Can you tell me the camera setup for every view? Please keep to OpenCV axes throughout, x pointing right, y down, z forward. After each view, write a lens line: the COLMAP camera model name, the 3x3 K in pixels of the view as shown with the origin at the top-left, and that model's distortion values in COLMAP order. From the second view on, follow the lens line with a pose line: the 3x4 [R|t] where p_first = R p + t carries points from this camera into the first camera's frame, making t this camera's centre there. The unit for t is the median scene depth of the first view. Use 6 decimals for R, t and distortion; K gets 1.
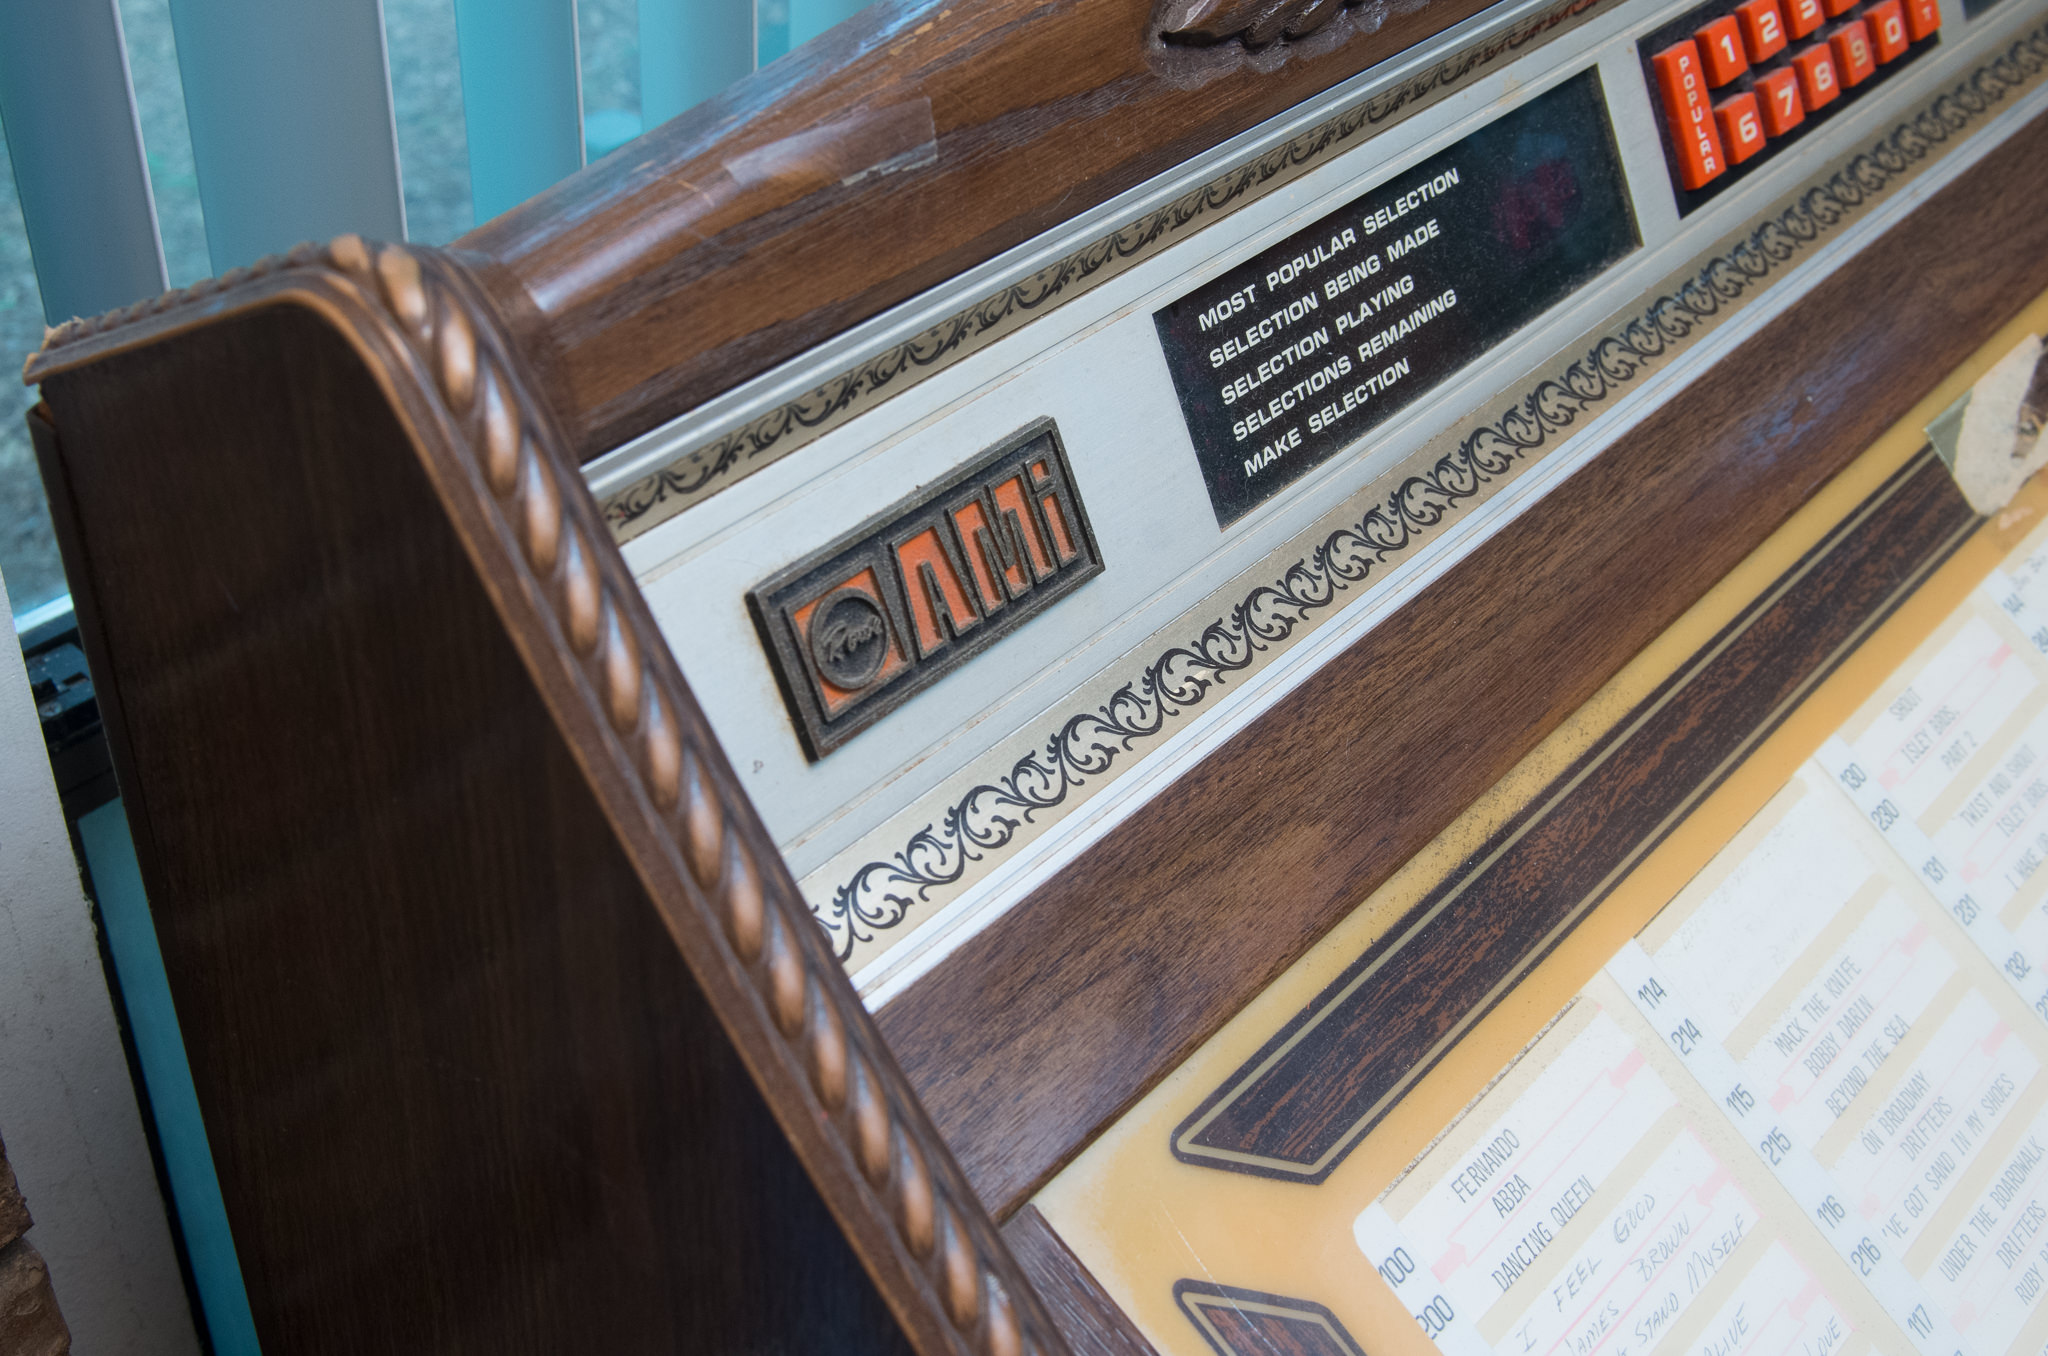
lens RADIAL K [[2338.1, 0, 1024.0], [0, 2338.1, 678.0], [0, 0, 1]] dist [-0.004611, -0.005009]
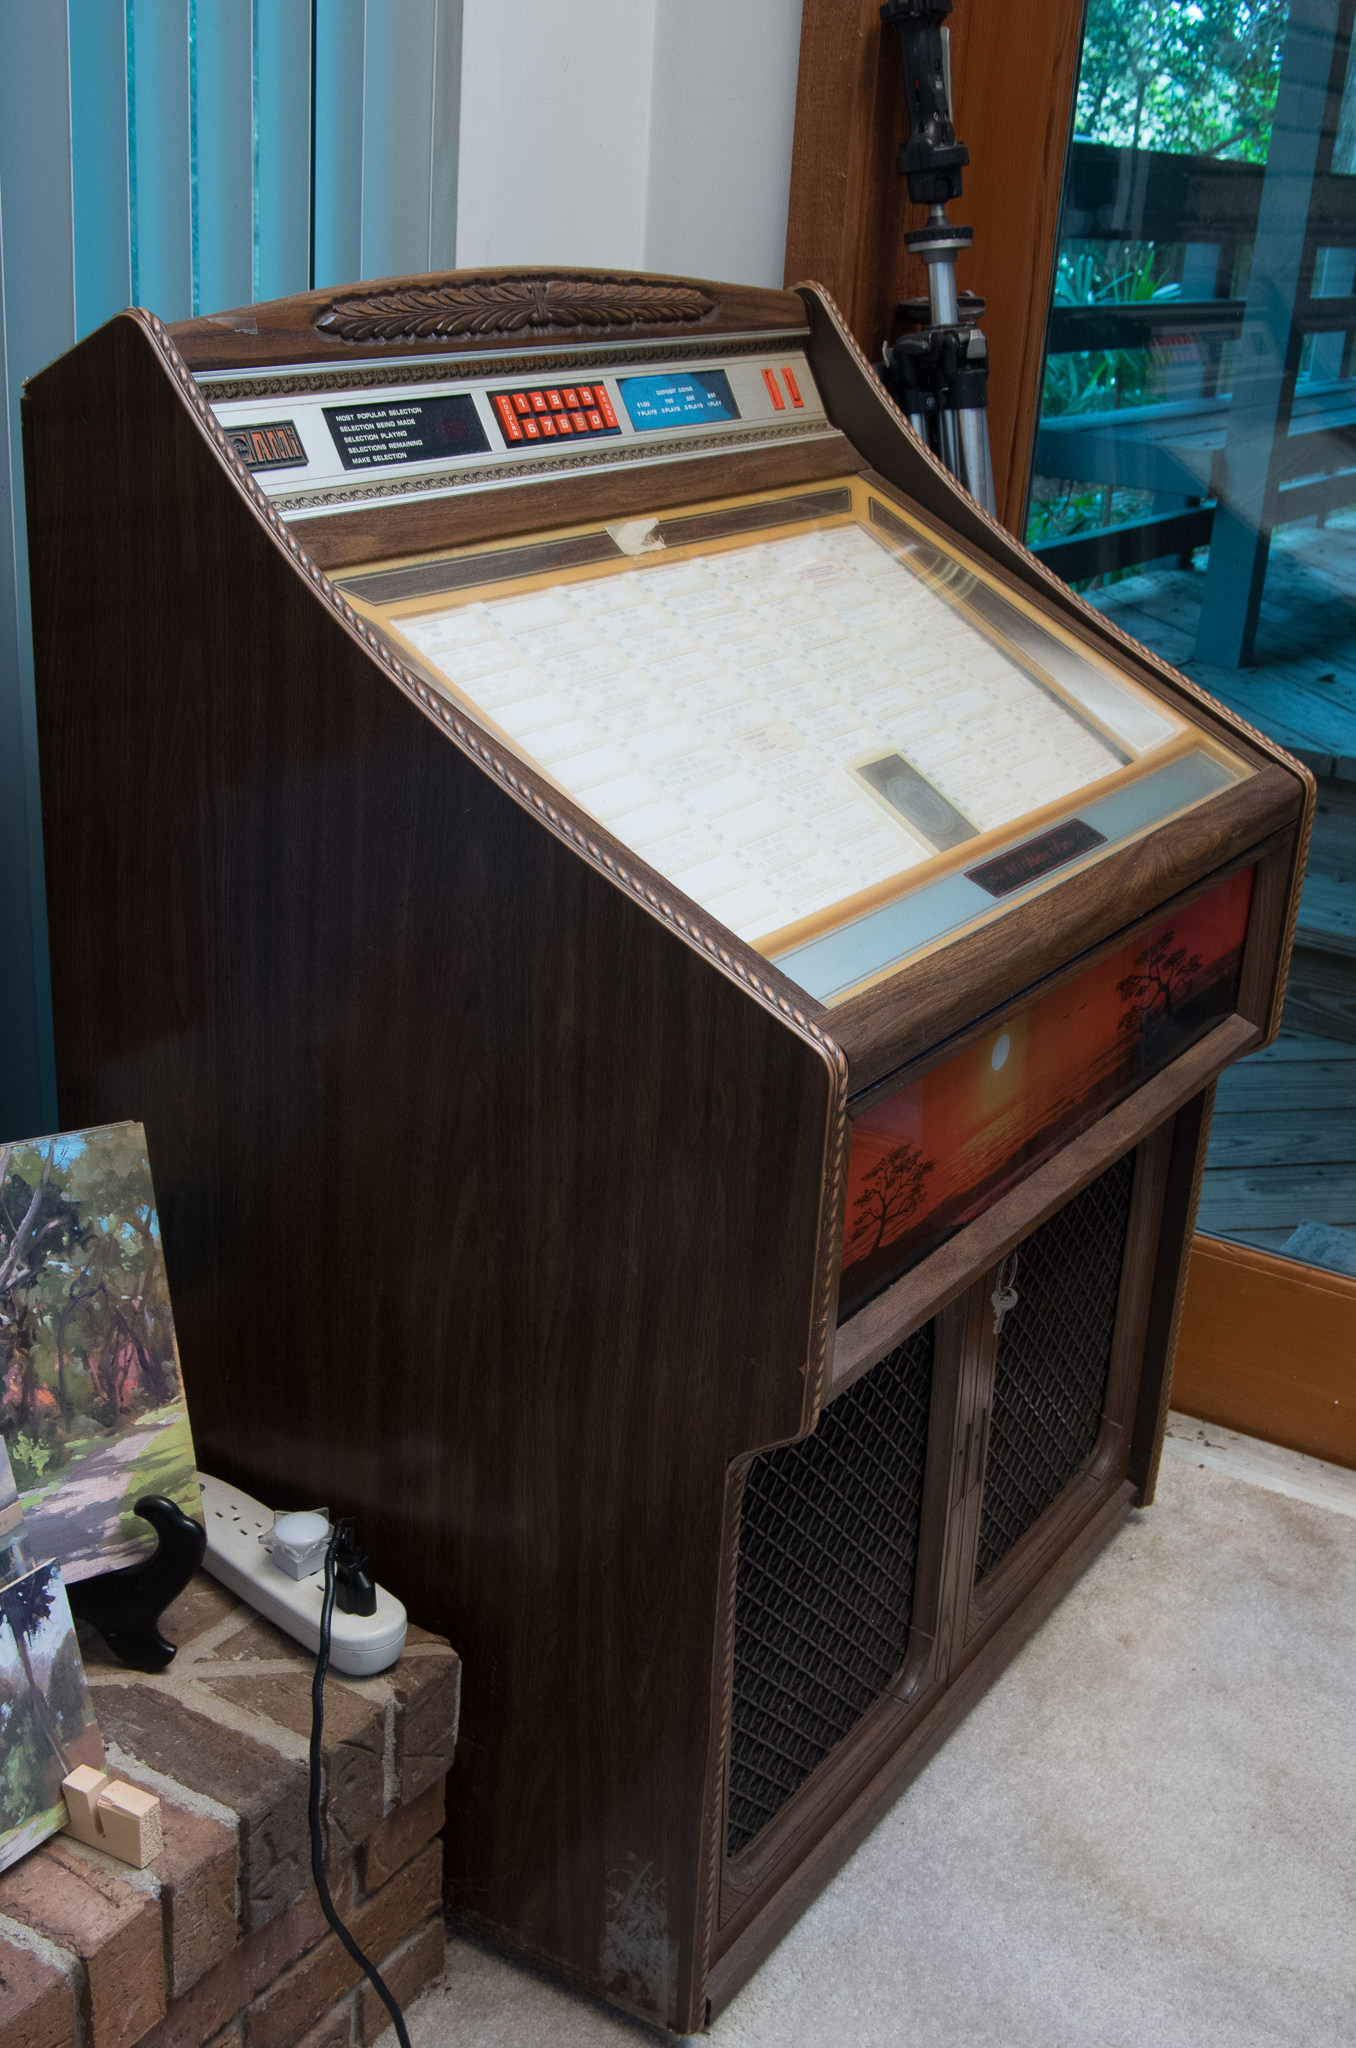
lens RADIAL K [[2234.8, 0, 678.0], [0, 2234.8, 1024.0], [0, 0, 1]] dist [-0.125272, -0.005645]
pose [[0.990145, -0.046719, 0.132025, 0.105457], [0.082635, 0.956015, -0.281436, 1.747698], [-0.113069, 0.289572, 0.950454, -2.018222]]
